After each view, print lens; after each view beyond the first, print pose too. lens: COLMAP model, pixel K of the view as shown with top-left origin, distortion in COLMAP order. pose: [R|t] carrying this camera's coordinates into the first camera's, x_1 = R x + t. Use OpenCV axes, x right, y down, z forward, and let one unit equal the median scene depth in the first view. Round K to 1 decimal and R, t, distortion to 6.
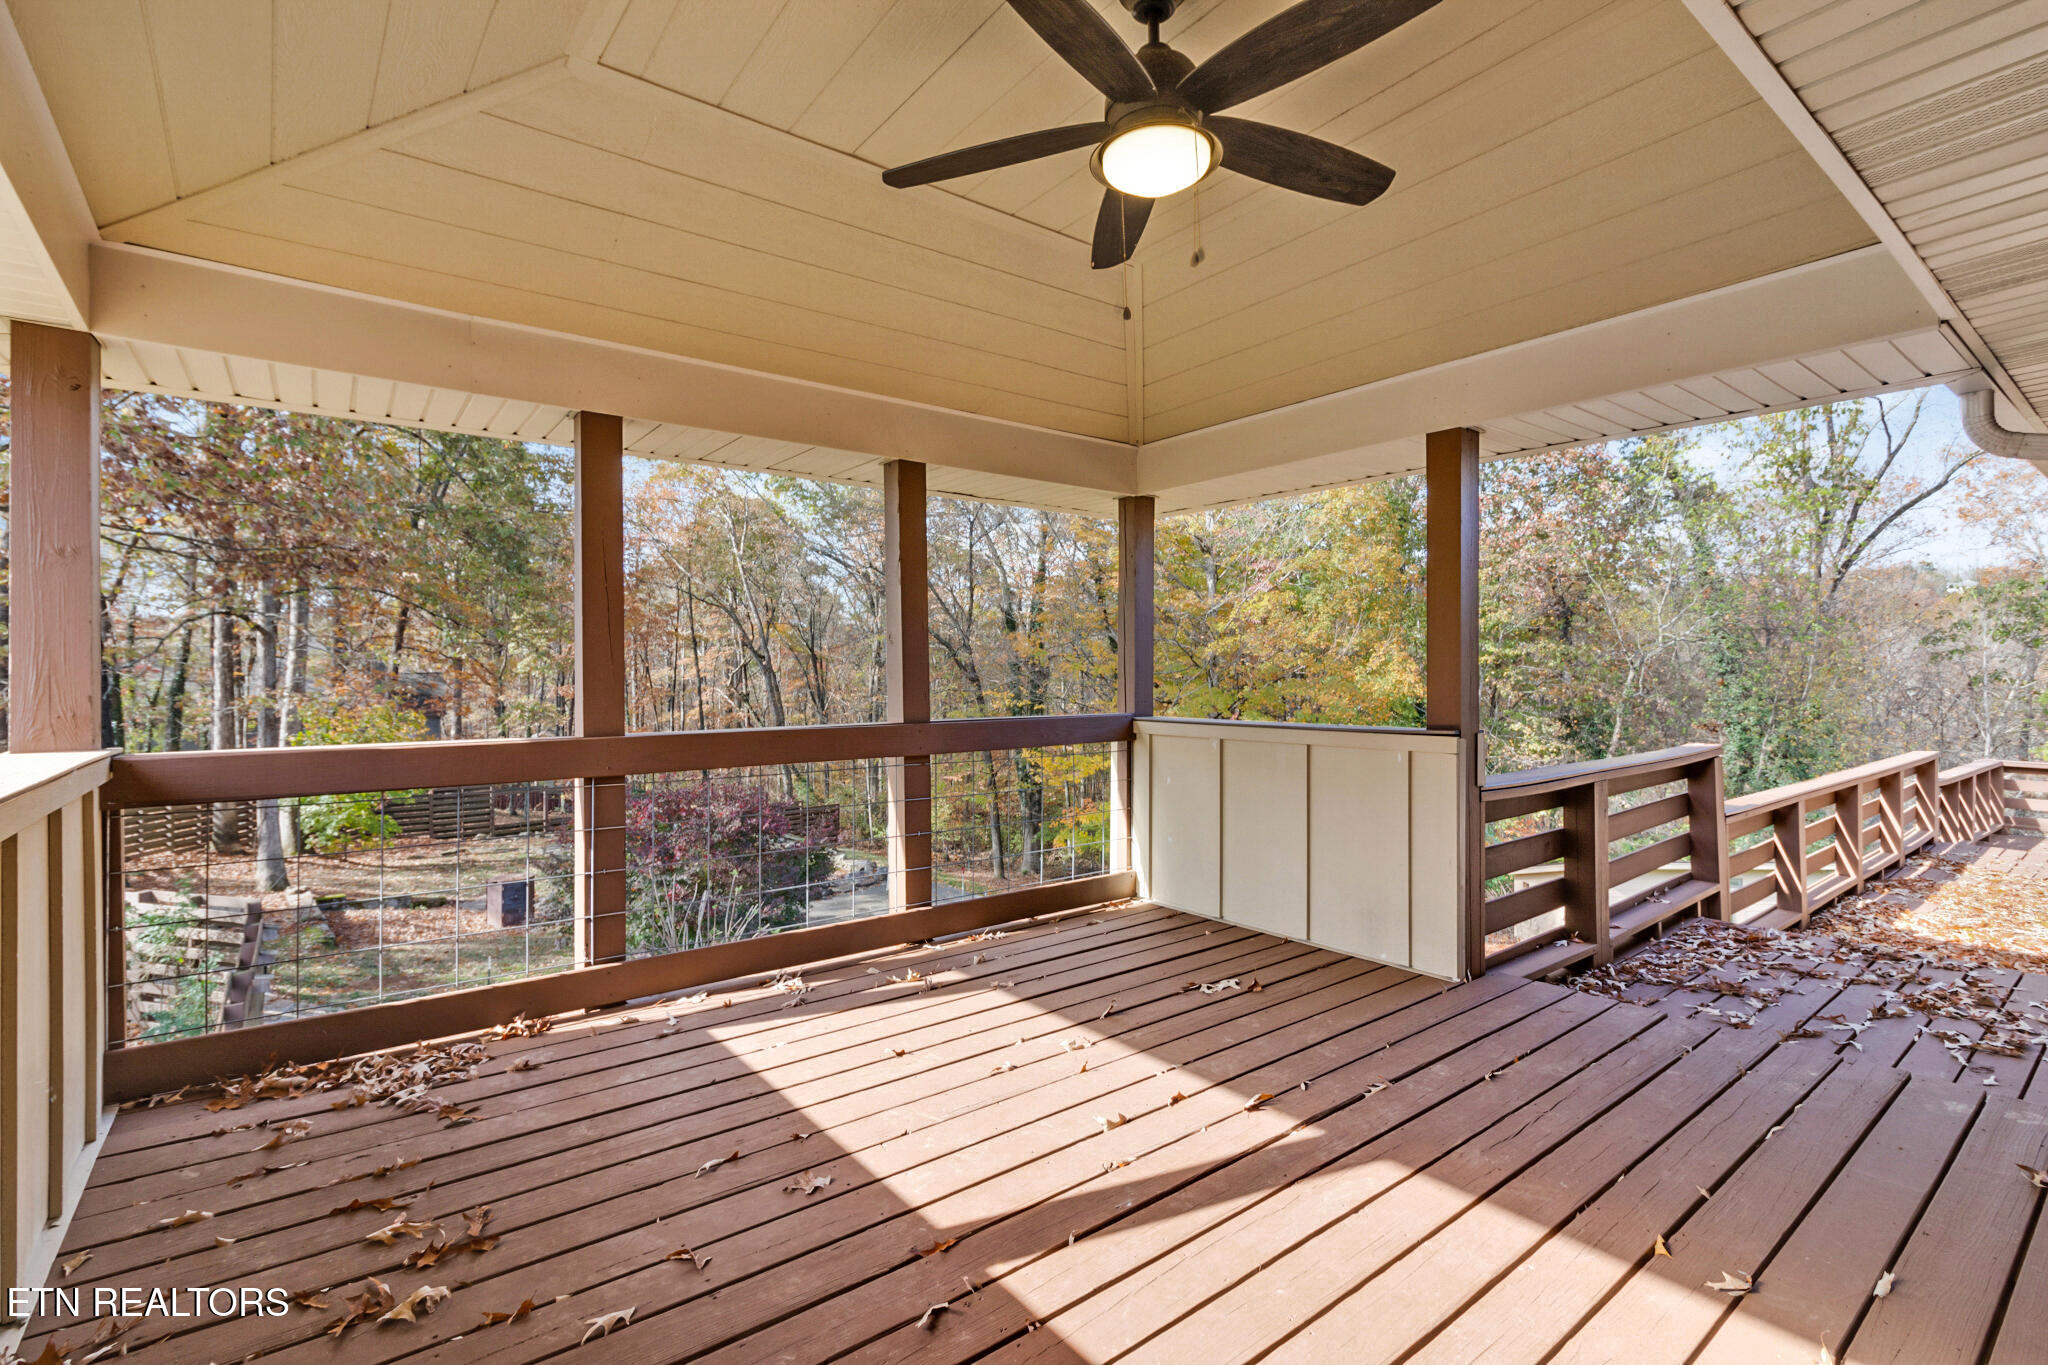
lens RADIAL K [[939.4, 0, 1024.3], [0, 939.4, 670.9], [0, 0, 1]] dist [0.004071, 0.001234]
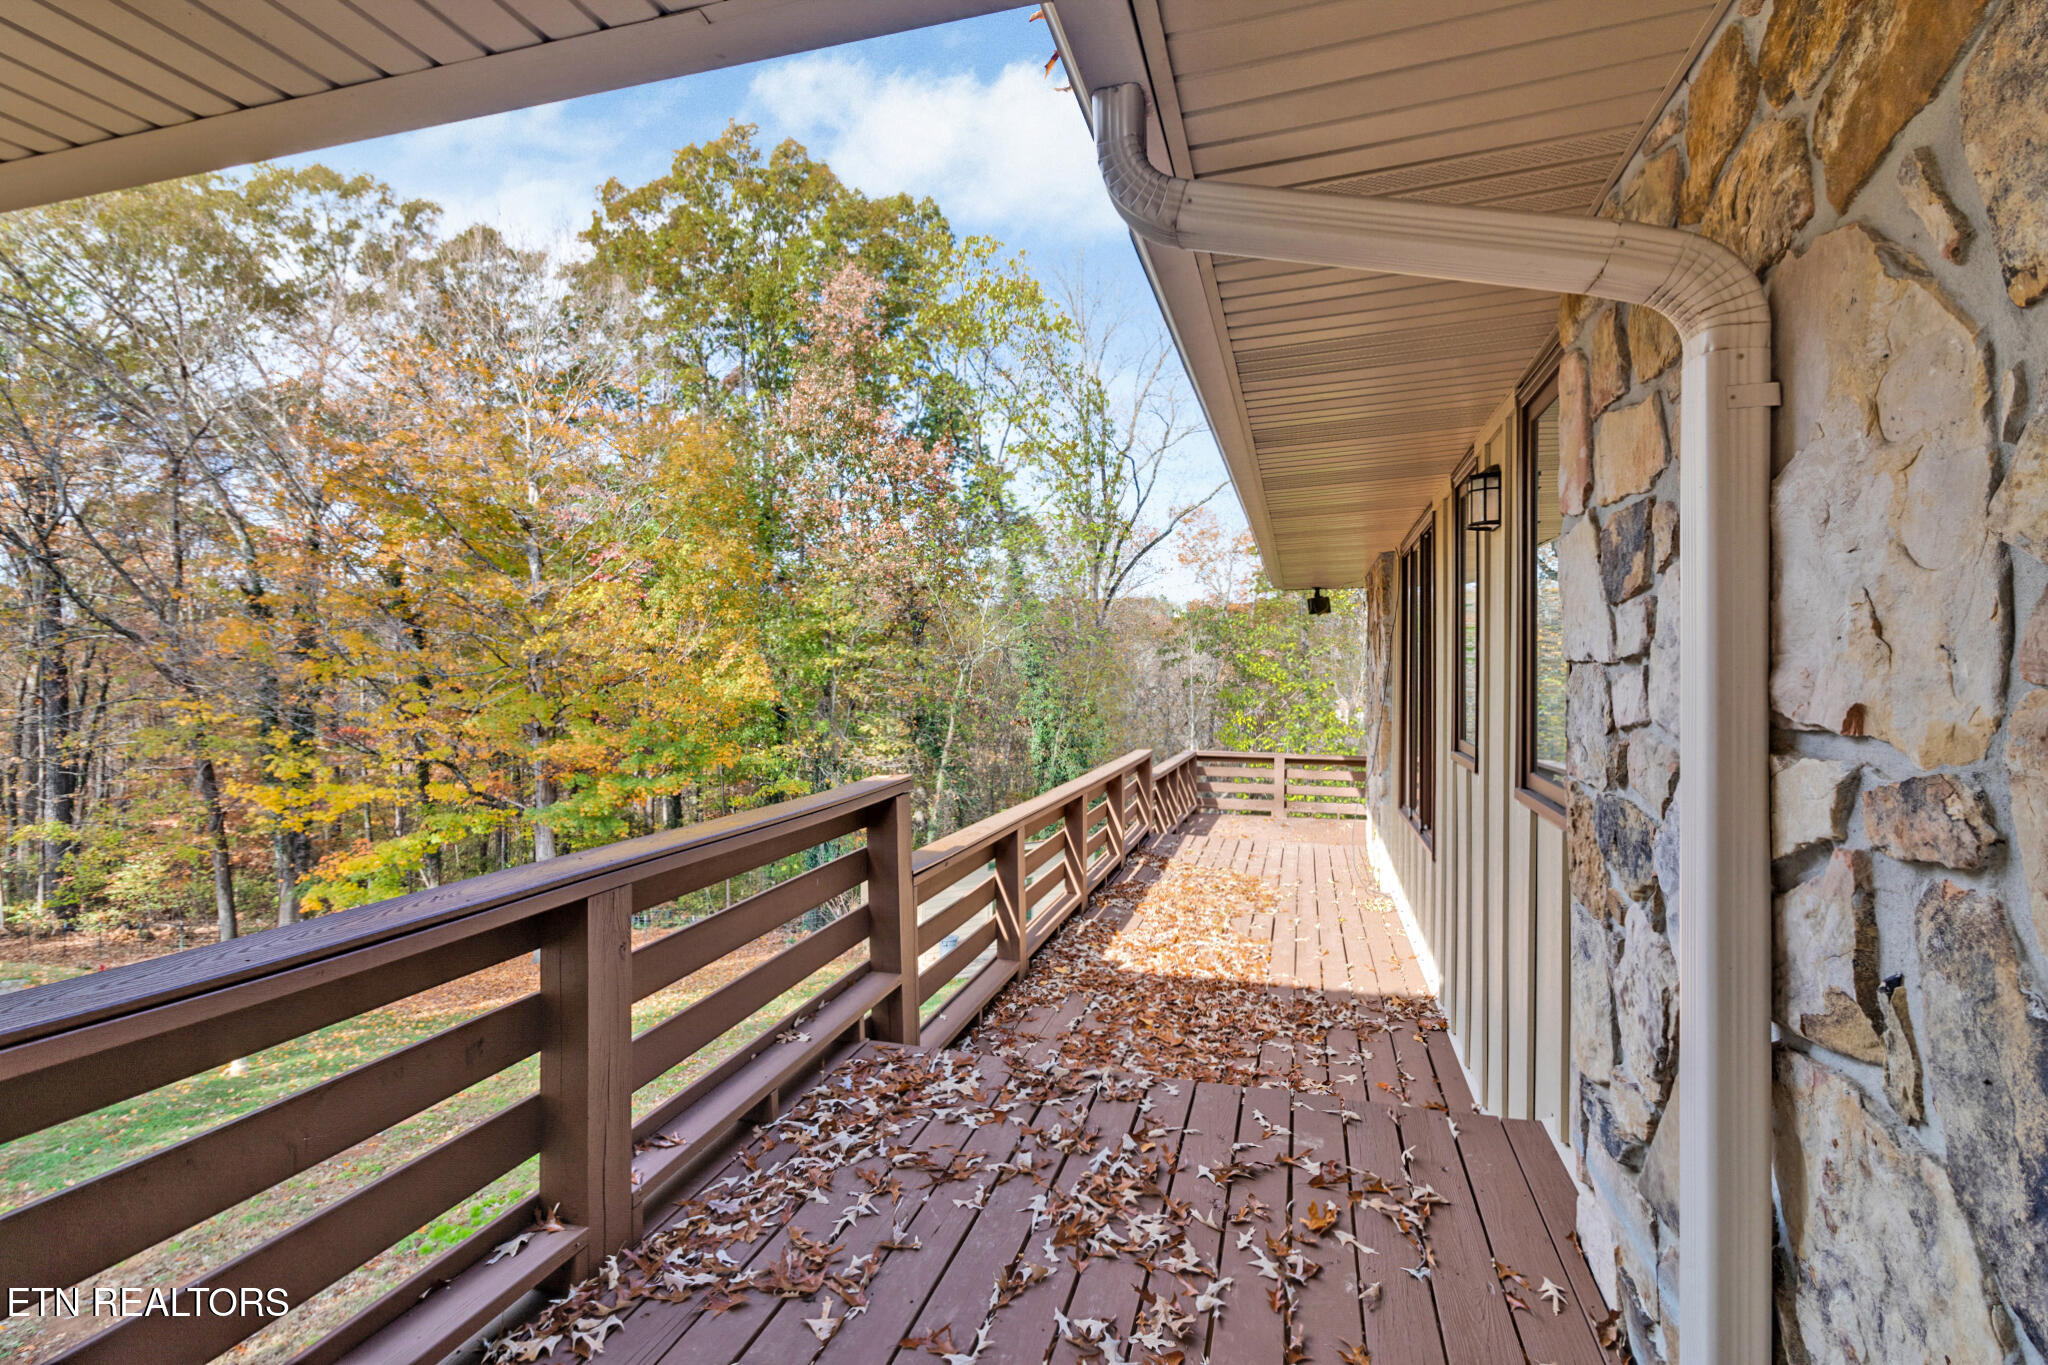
lens RADIAL K [[939.4, 0, 1017.1], [0, 939.4, 682.4], [0, 0, 1]] dist [0.004071, 0.001234]
pose [[0.820556, -0.002292, 0.571561, 0.080045], [-0.003283, 0.999957, 0.008722, 0.000006], [-0.571557, -0.009034, 0.820513, 0.073424]]
